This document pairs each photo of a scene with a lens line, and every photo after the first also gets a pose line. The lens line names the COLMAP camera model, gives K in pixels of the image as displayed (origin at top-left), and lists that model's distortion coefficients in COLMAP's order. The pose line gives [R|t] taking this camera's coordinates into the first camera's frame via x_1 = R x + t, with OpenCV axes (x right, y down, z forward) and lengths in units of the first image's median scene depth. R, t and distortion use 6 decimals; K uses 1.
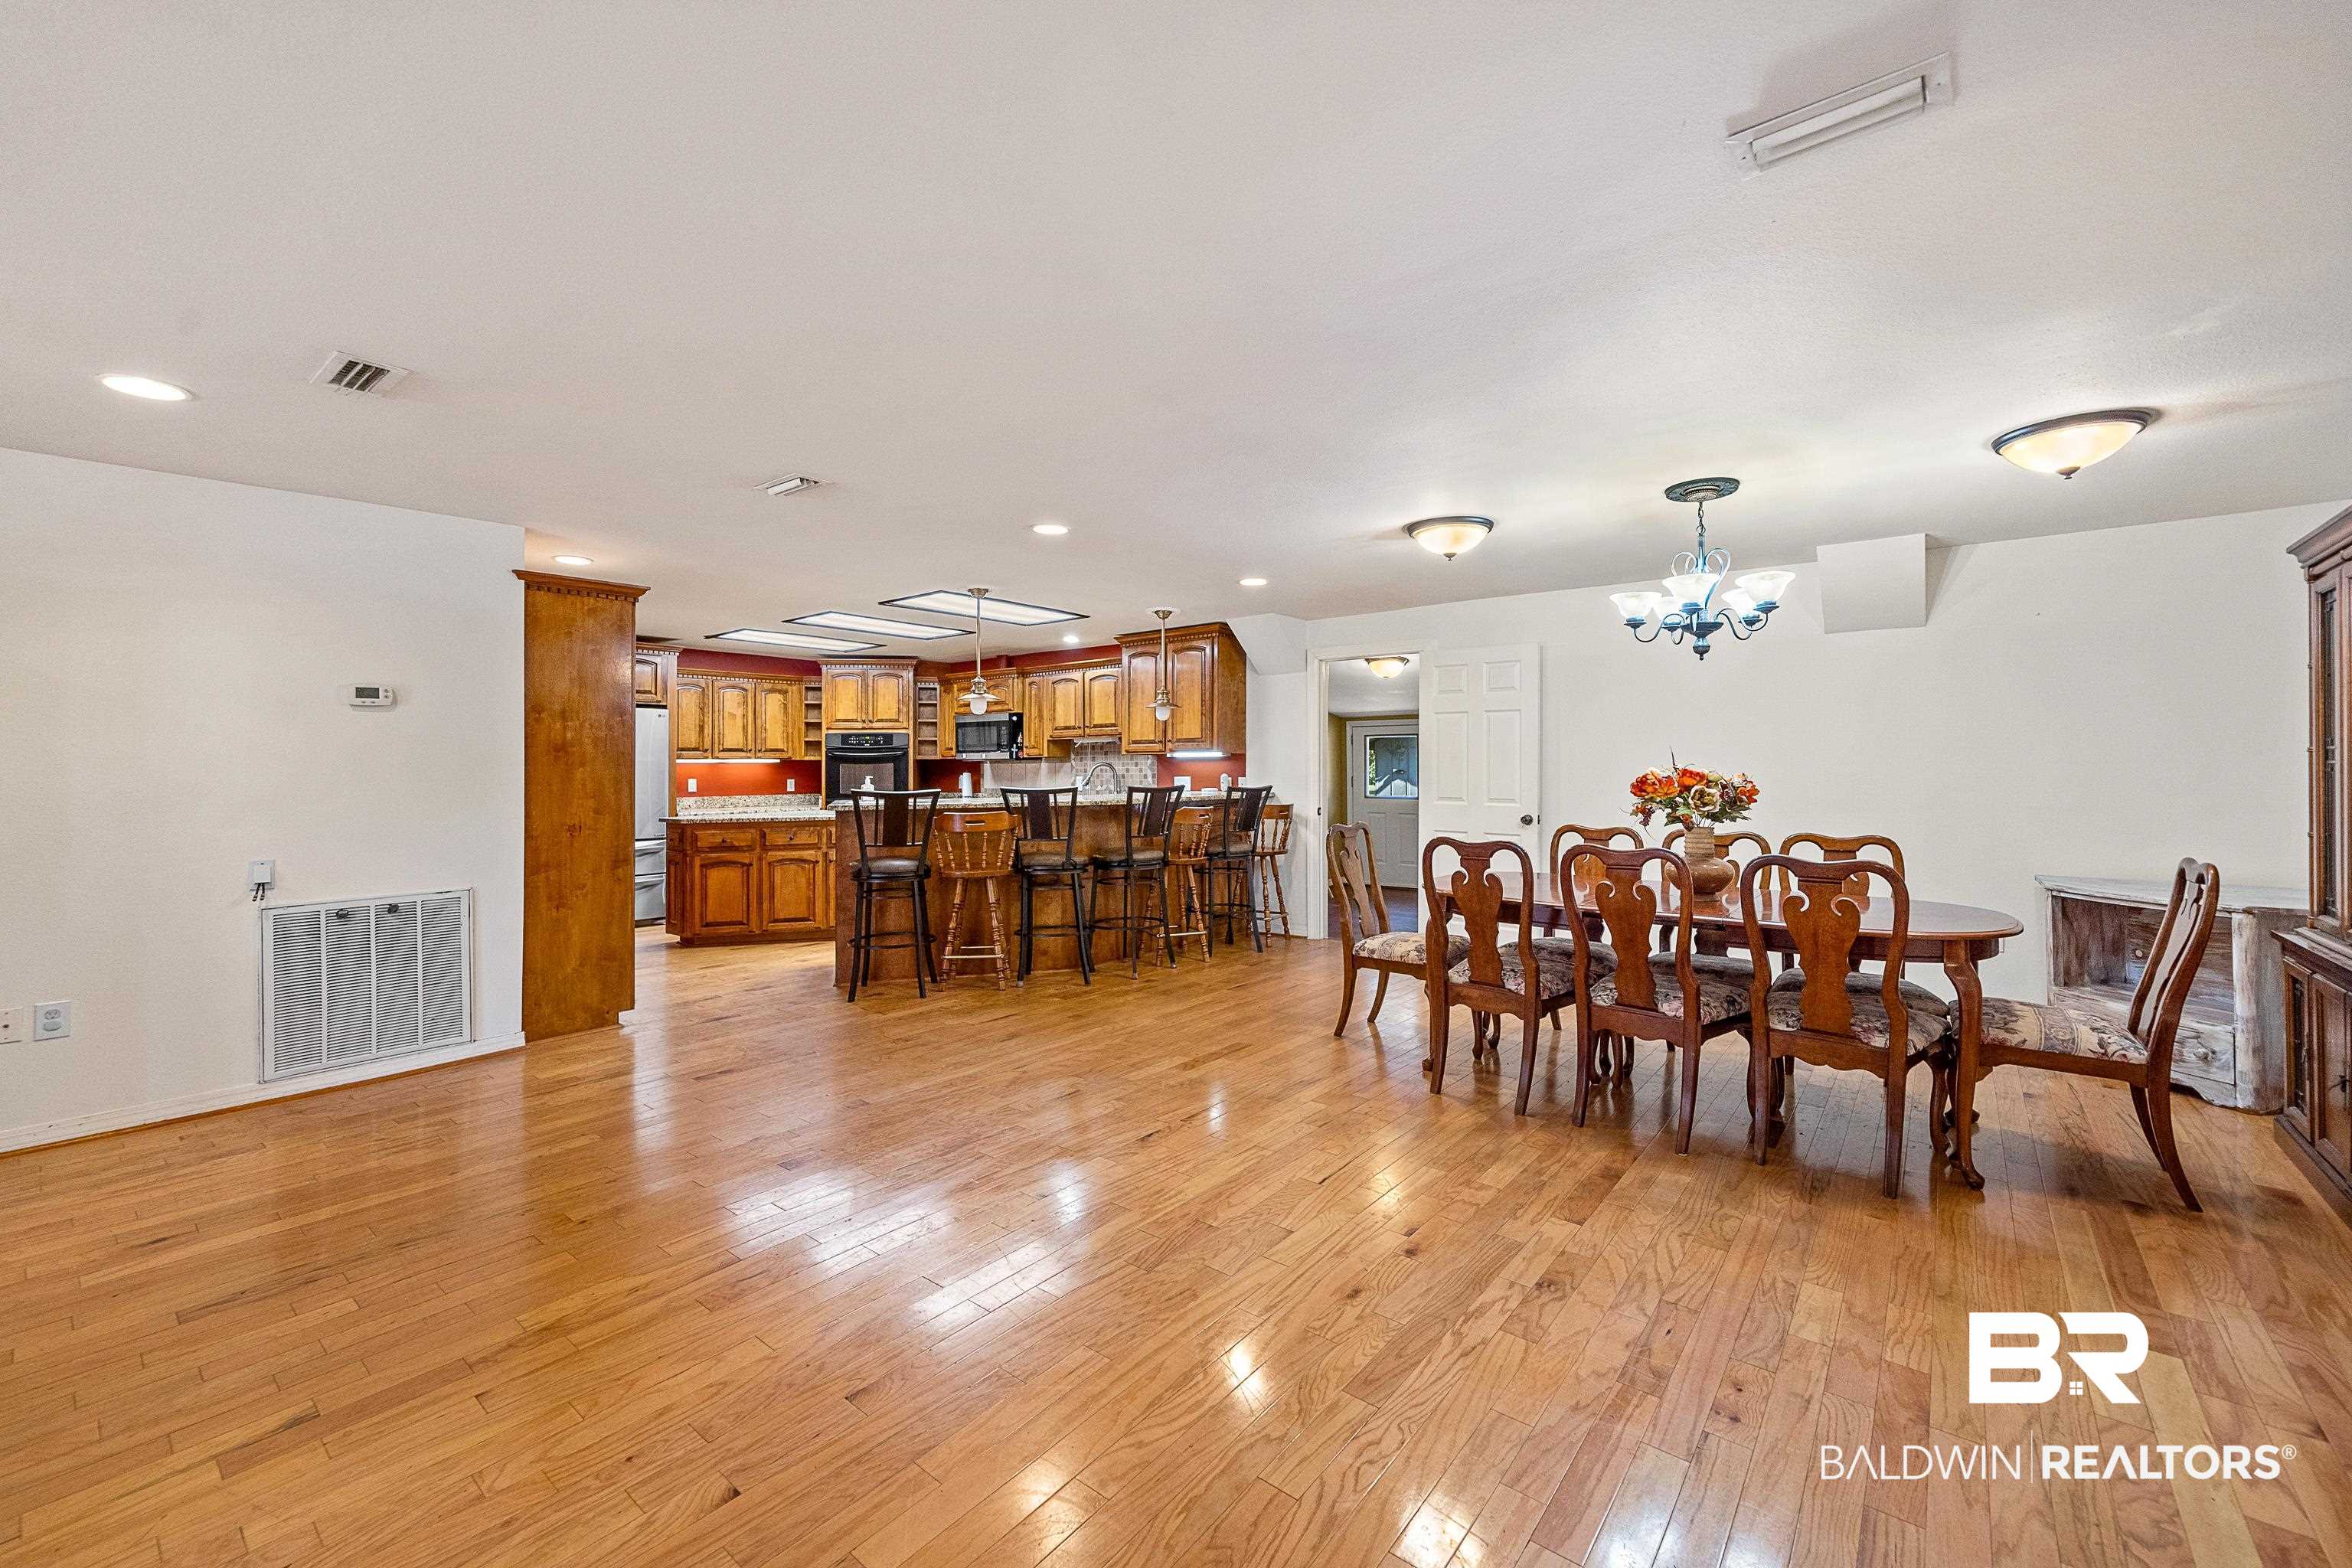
lens RADIAL K [[937.8, 0, 1166.1], [0, 937.8, 775.9], [0, 0, 1]] dist [-0.001704, 0.000378]
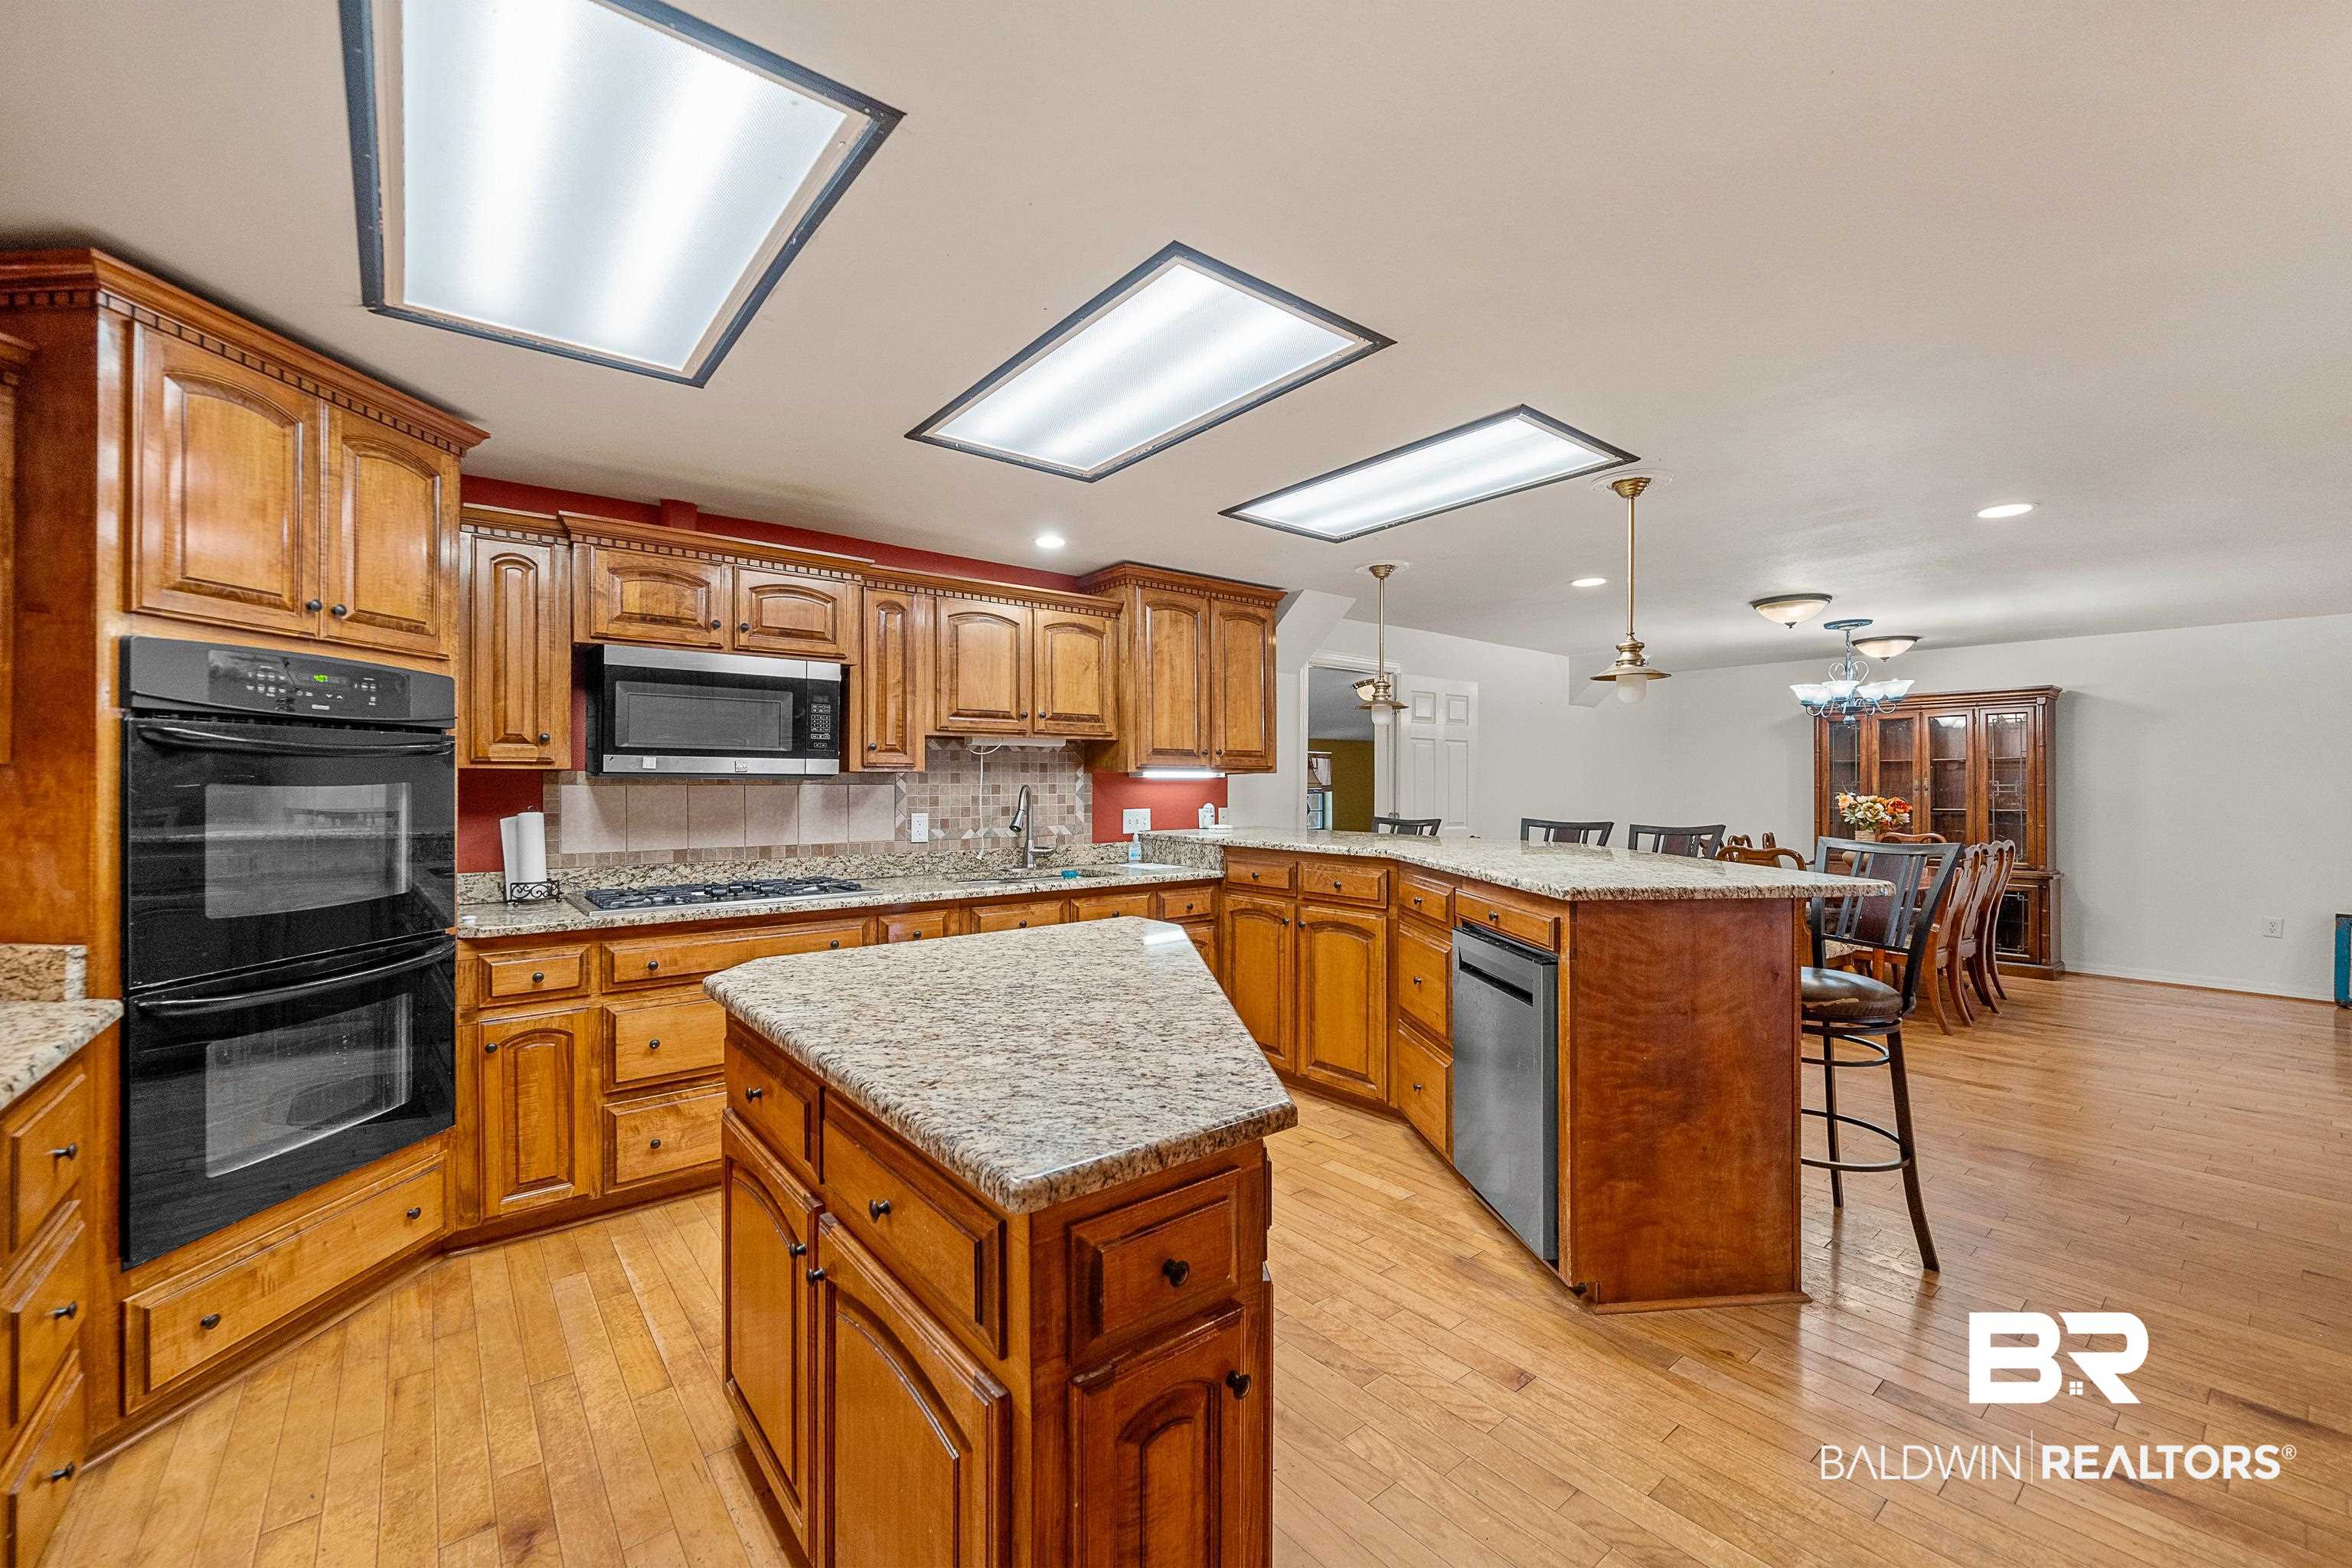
lens RADIAL K [[937.8, 0, 1180.2], [0, 937.8, 798.0], [0, 0, 1]] dist [-0.001704, 0.000378]
pose [[0.200066, -0.008864, 0.979742, -0.549975], [0.006326, 0.999950, 0.007755, -0.010629], [-0.979762, 0.004646, 0.200112, 0.781917]]
